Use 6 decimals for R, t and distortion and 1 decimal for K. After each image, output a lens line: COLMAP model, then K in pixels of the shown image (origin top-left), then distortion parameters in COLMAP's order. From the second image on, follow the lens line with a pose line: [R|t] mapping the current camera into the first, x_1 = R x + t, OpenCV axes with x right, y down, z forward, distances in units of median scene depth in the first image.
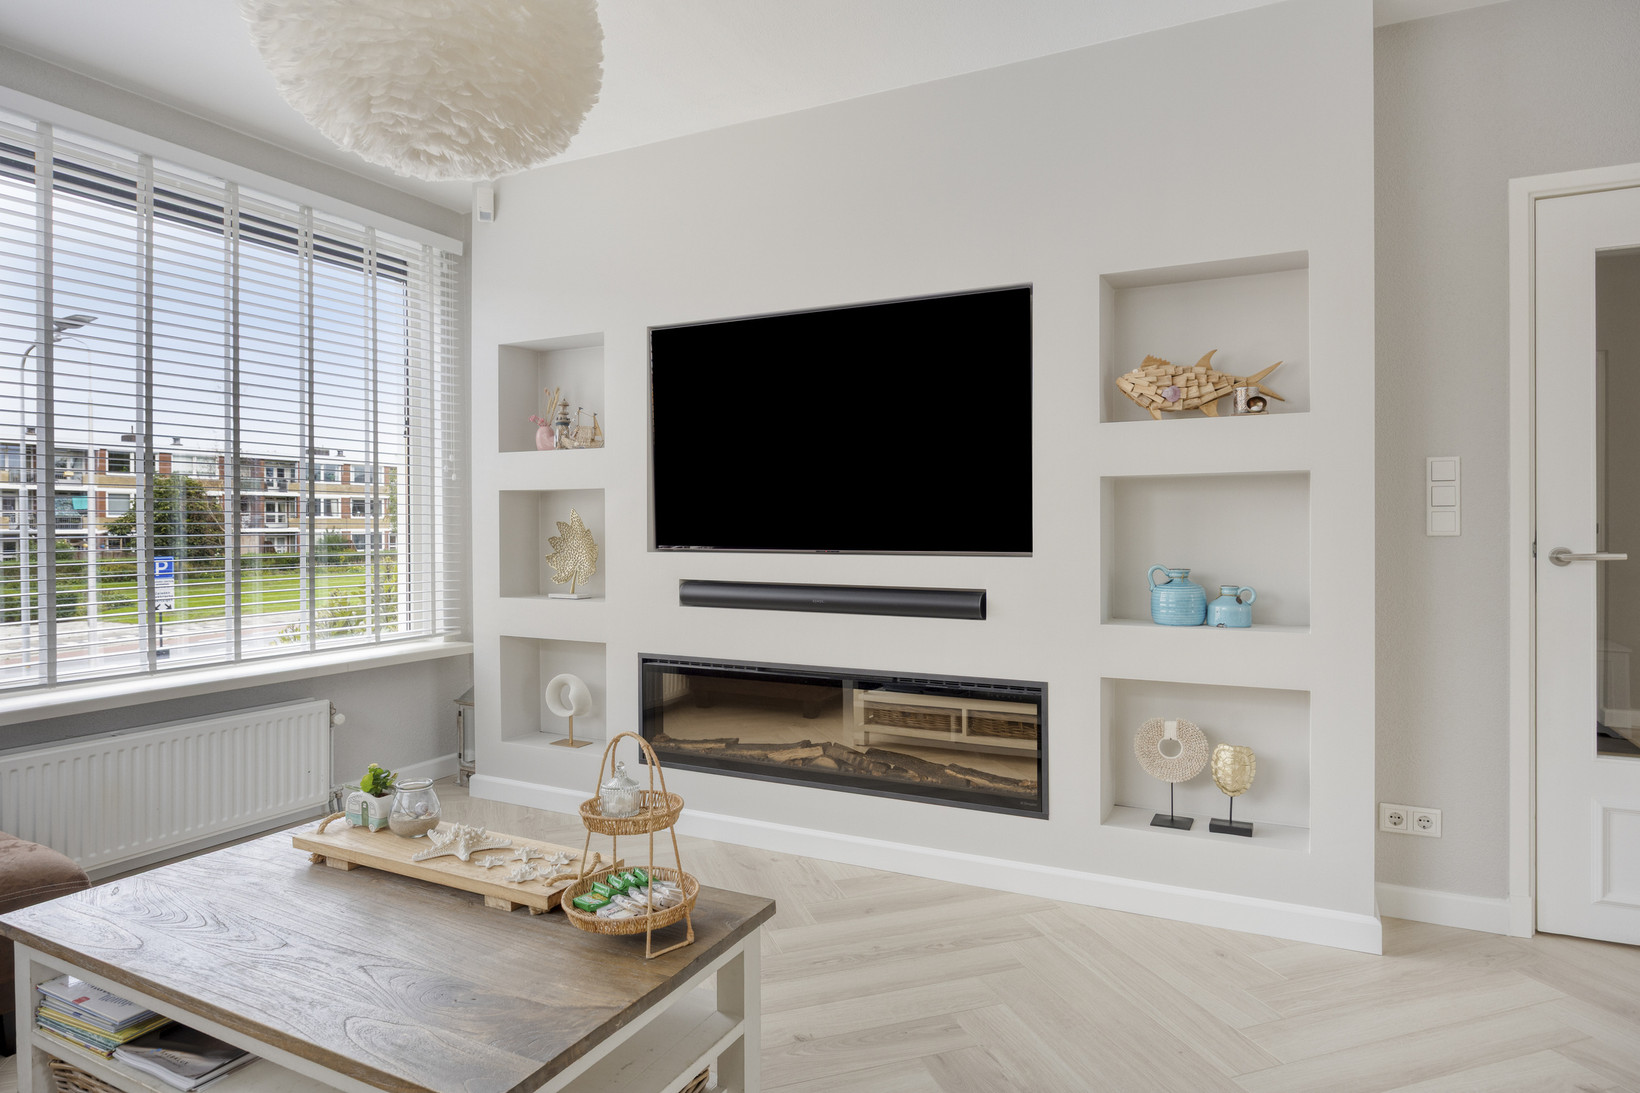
lens RADIAL K [[934.8, 0, 825.9], [0, 934.8, 537.4], [0, 0, 1]] dist [0.003060, 0.000916]
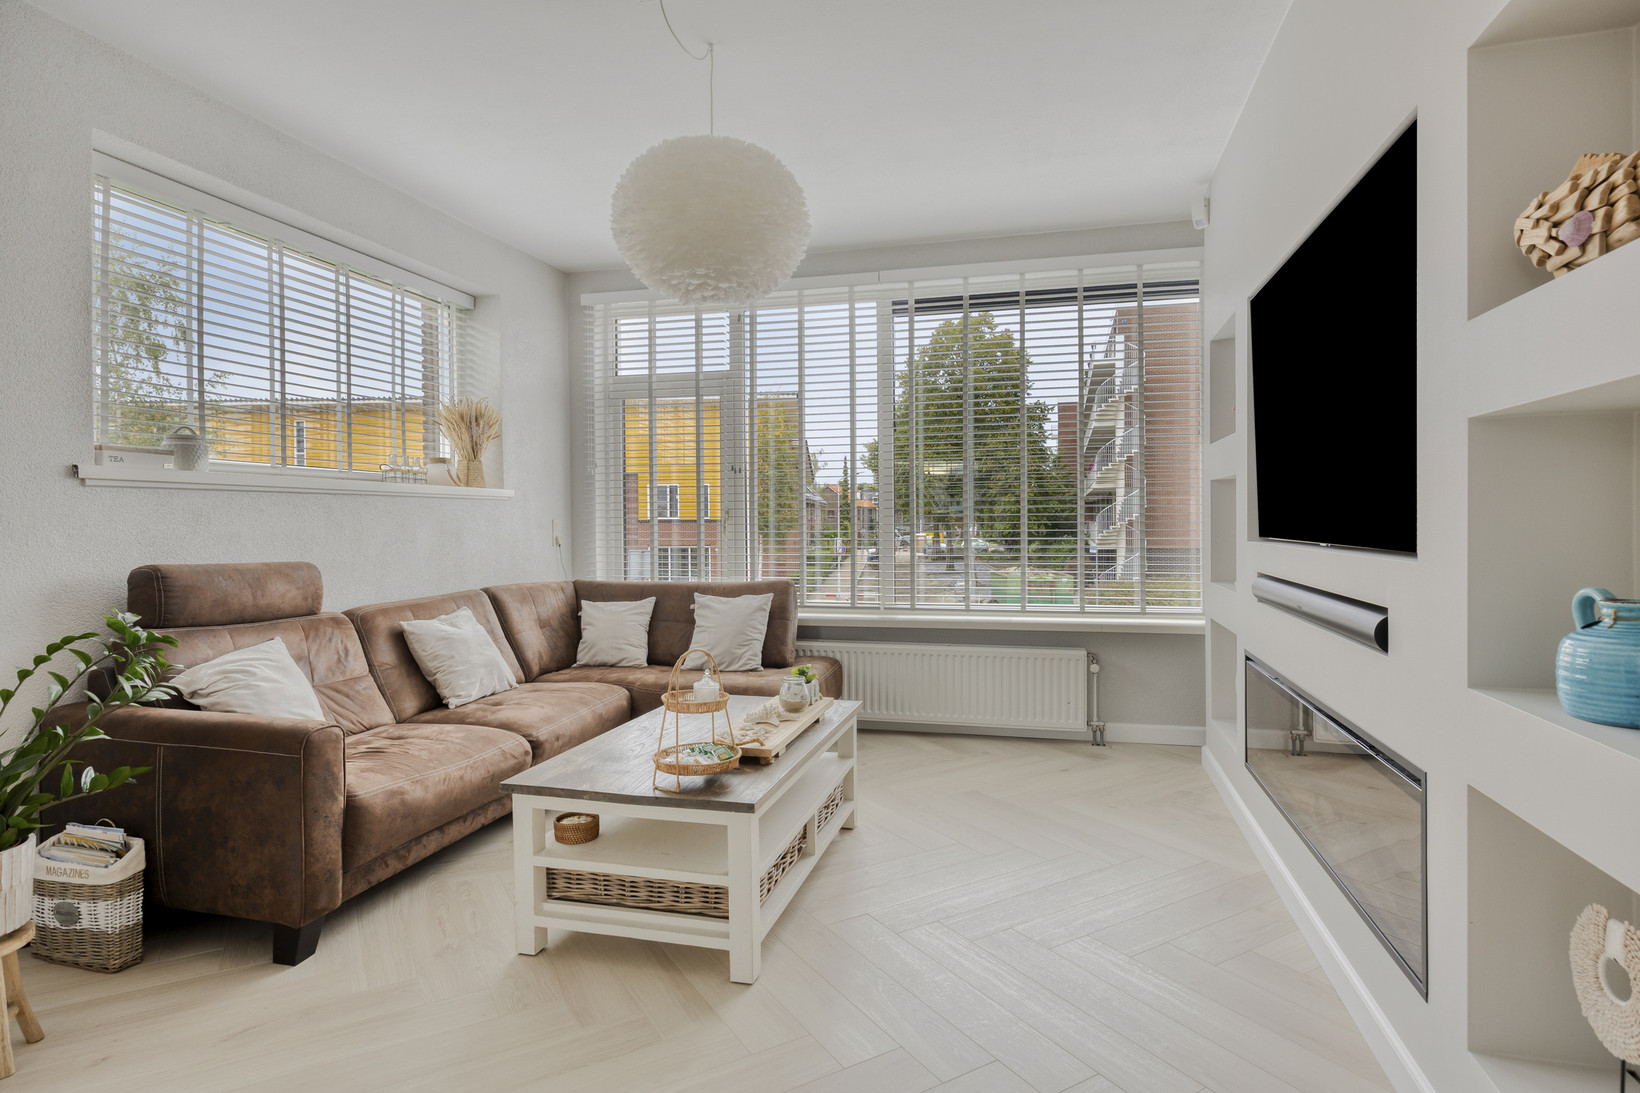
lens RADIAL K [[874.1, 0, 855.9], [0, 874.1, 525.3], [0, 0, 1]] dist [-0.000671, 0.000107]
pose [[0.243964, 0.004840, -0.969772, 0.679129], [0.001145, 0.999985, 0.005279, -0.005119], [0.969784, -0.002398, 0.243954, 0.507526]]
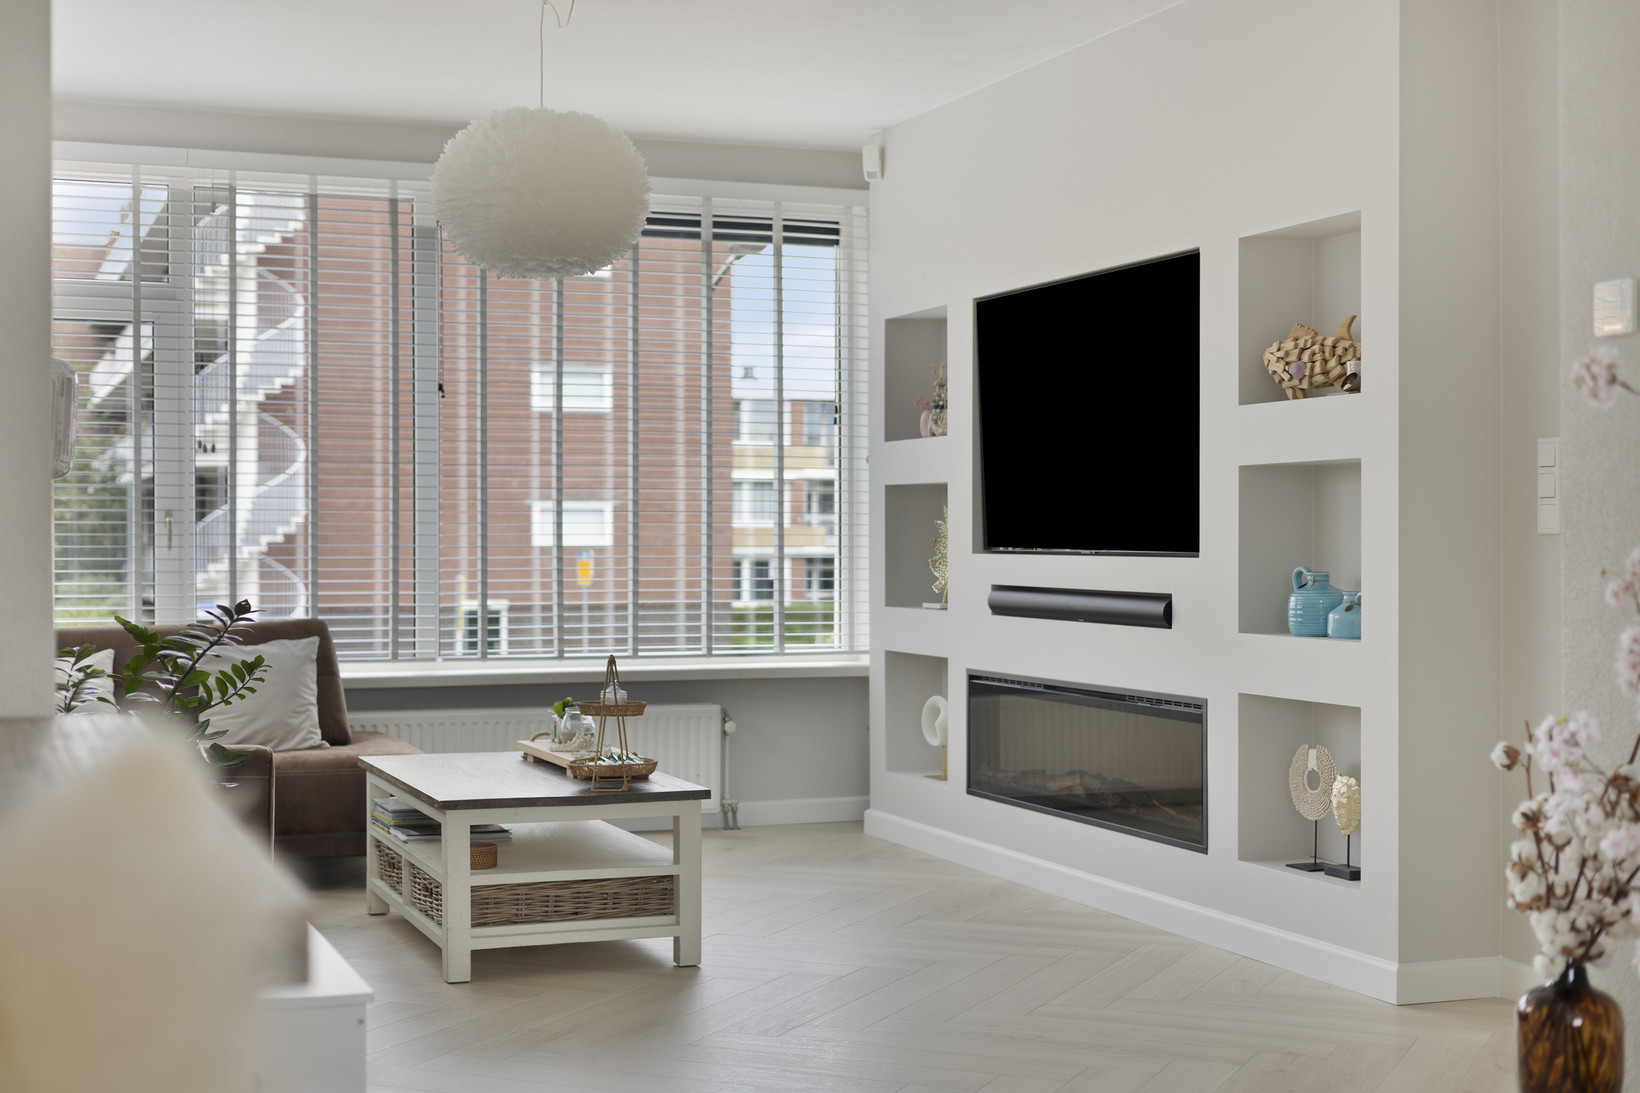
lens RADIAL K [[2252.8, 0, 820.0], [0, 2252.8, 546.5], [0, 0, 1]] dist [-0.017739, -0.012574]
pose [[0.740907, 0.001308, -0.671607, 1.382568], [-0.002962, 0.999995, -0.001320, 0.014580], [0.671601, 0.002967, 0.740907, -0.817938]]
